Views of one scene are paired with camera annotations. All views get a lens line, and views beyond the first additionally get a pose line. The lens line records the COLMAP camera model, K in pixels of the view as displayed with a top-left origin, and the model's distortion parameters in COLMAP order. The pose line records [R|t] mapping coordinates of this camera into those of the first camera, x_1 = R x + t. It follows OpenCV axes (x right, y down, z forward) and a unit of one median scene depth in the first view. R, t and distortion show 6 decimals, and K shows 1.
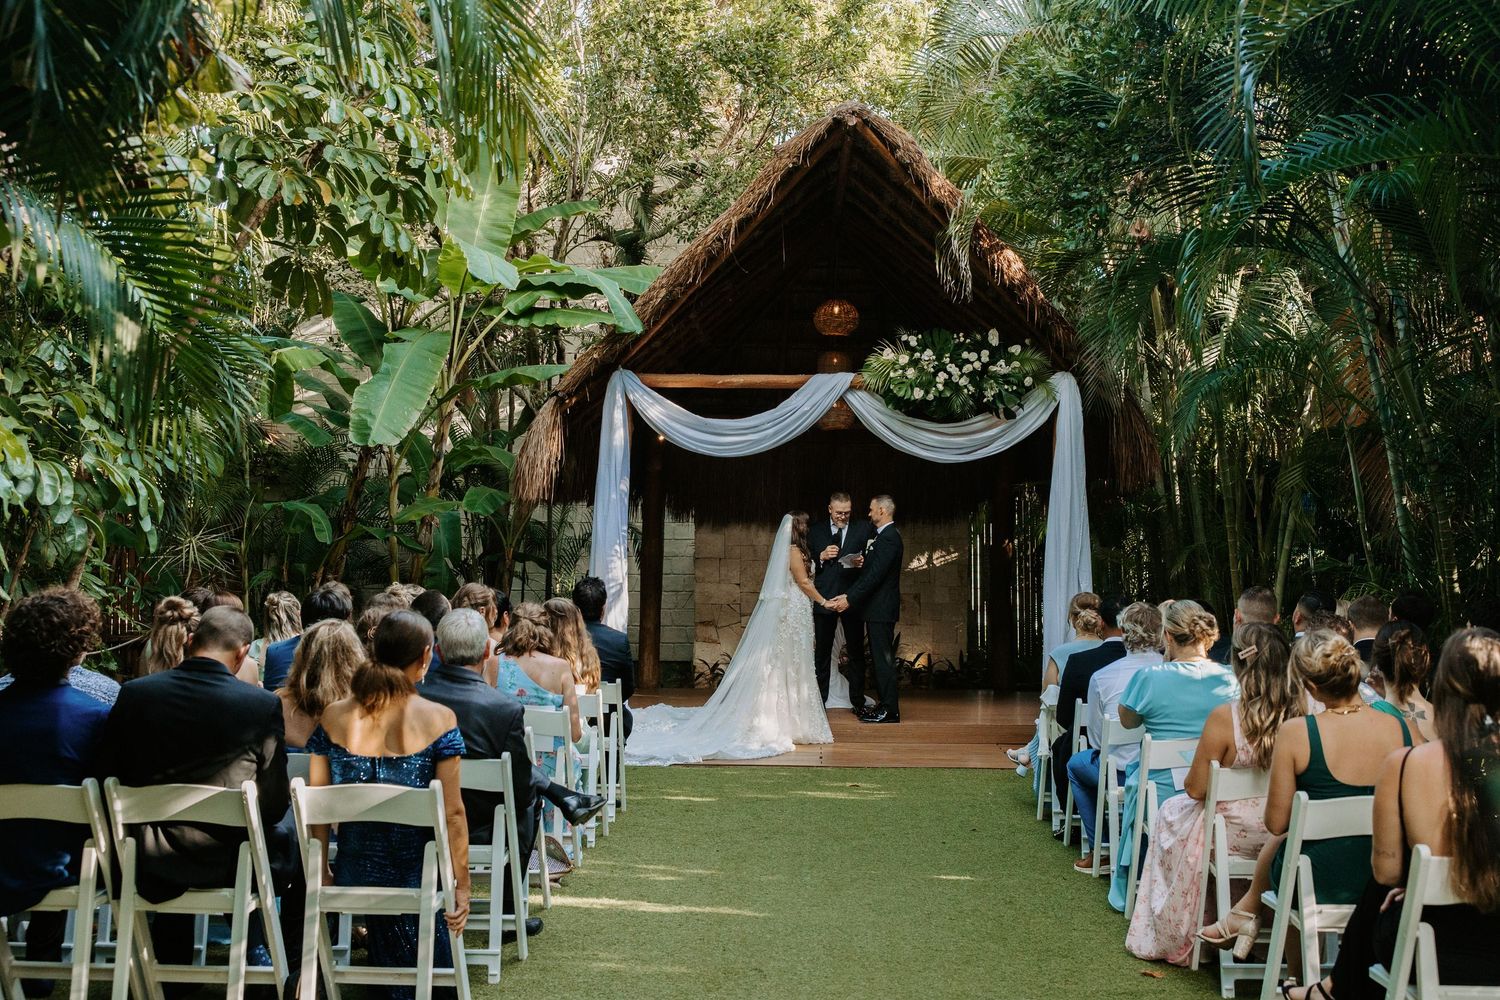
lens RADIAL K [[1669.9, 0, 753.9], [0, 1669.9, 507.4], [0, 0, 1]] dist [-0.000911, -0.013246]
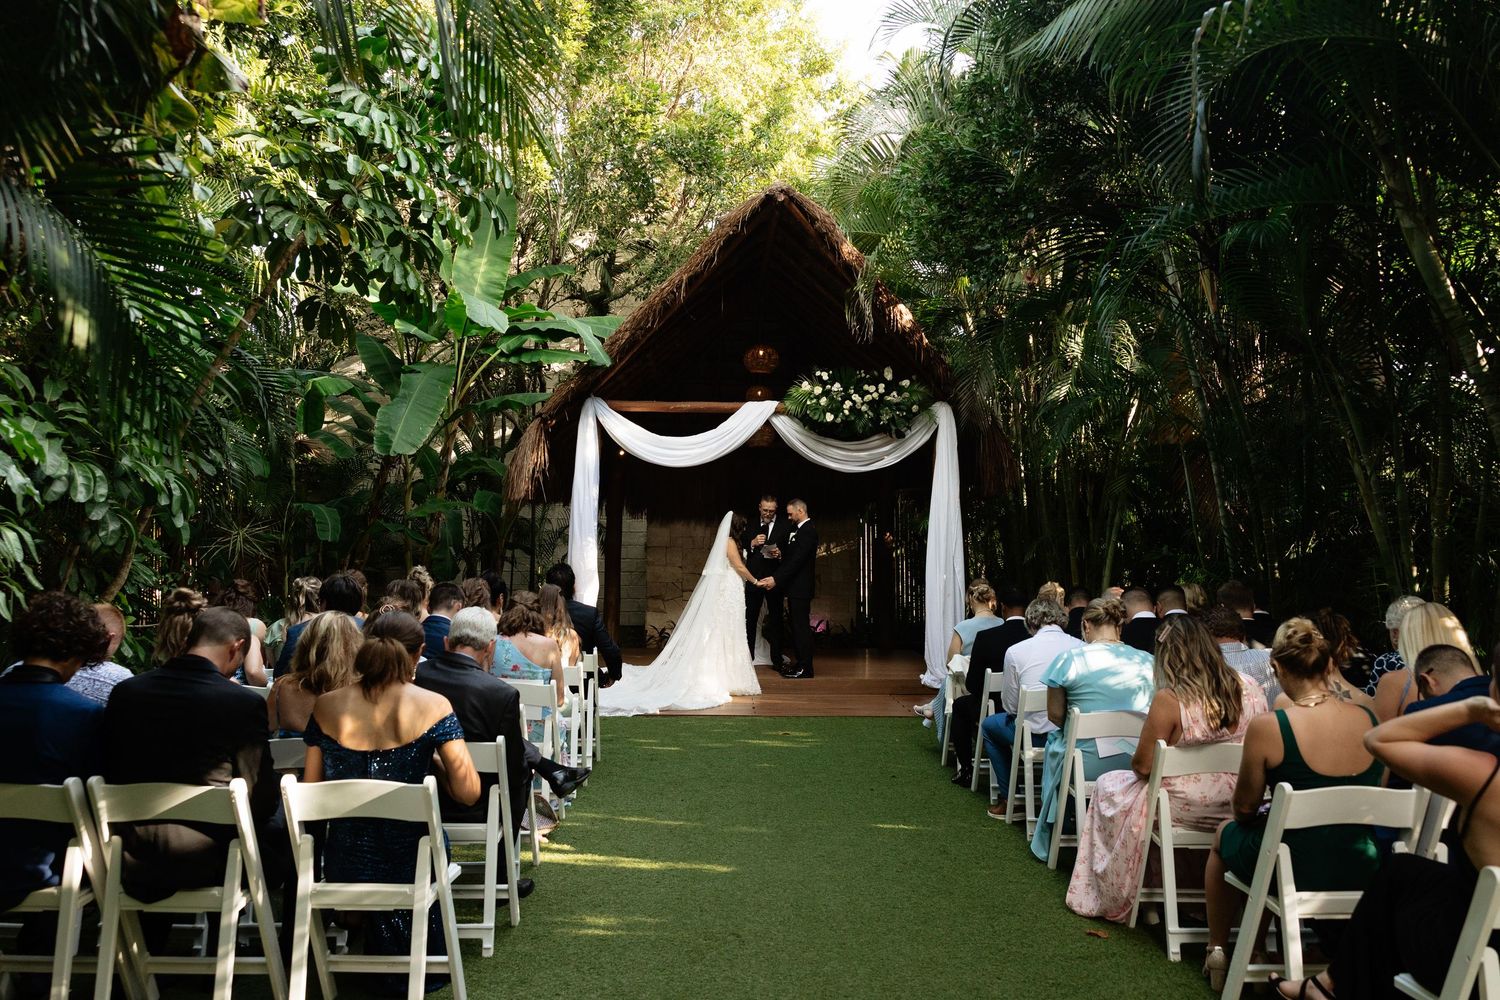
lens RADIAL K [[1191.8, 0, 746.1], [0, 1191.8, 501.5], [0, 0, 1]] dist [0.008832, 0.003504]
pose [[0.998335, 0.003115, 0.057603, -0.016074], [-0.002774, 0.999978, -0.005995, 0.001032], [-0.057621, 0.005826, 0.998322, 0.102517]]
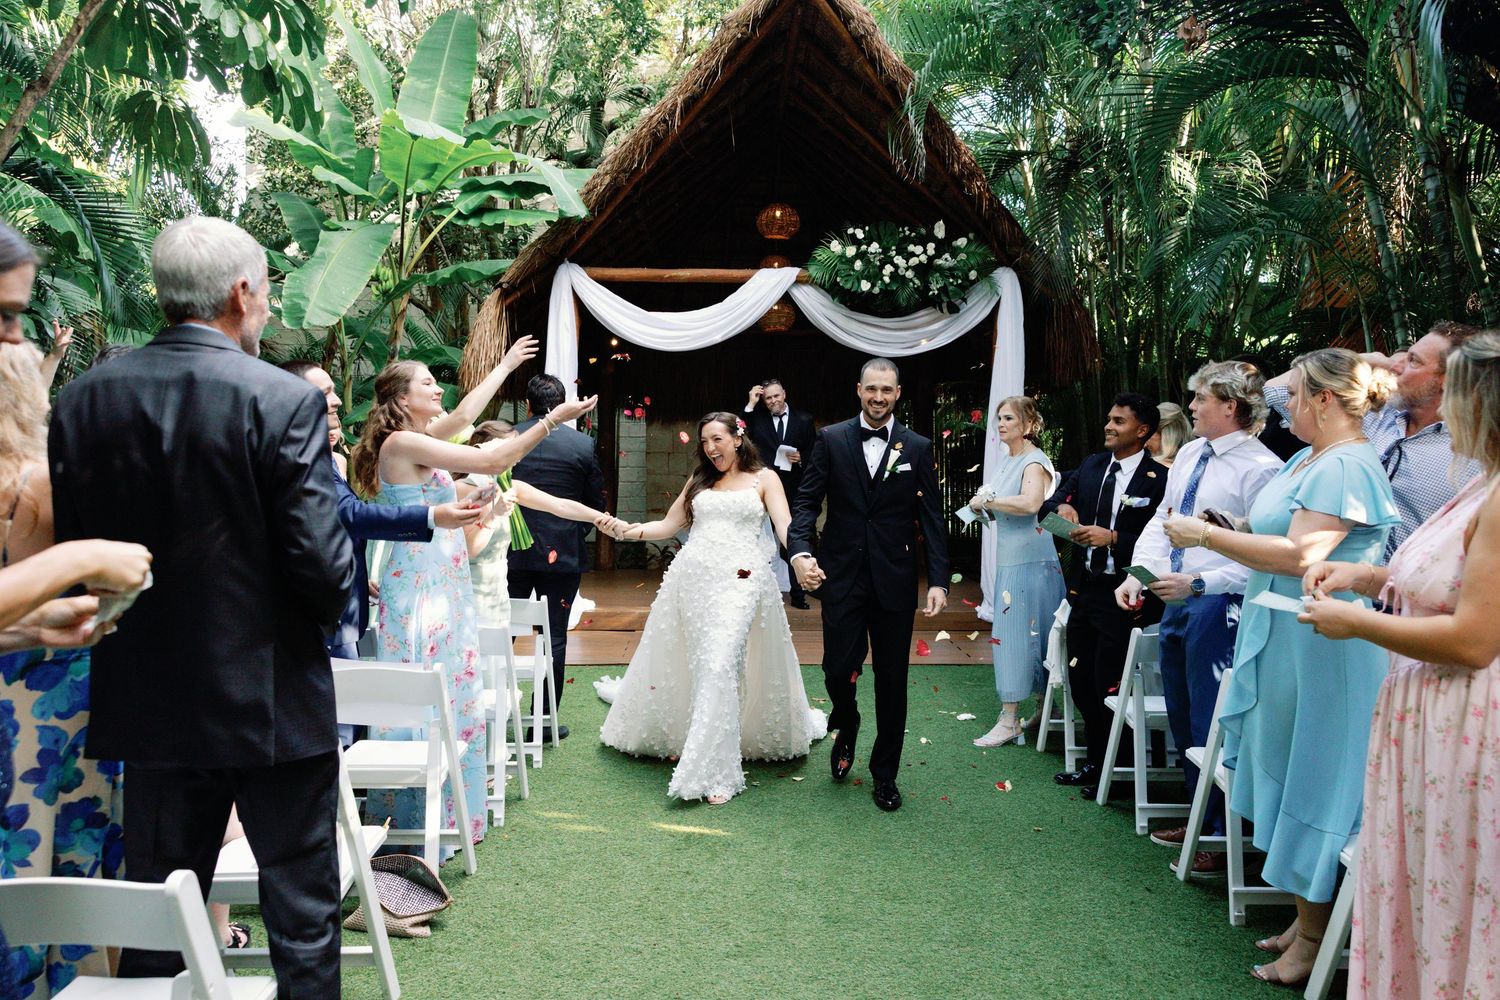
lens RADIAL K [[1161.8, 0, 750.0], [0, 1161.8, 500.0], [0, 0, 1]] dist [0.005753, 0.005484]
pose [[0.998823, -0.005880, 0.048139, -0.004795], [0.002568, 0.997642, 0.068578, 0.011766], [-0.048429, -0.068374, 0.996484, 0.297633]]
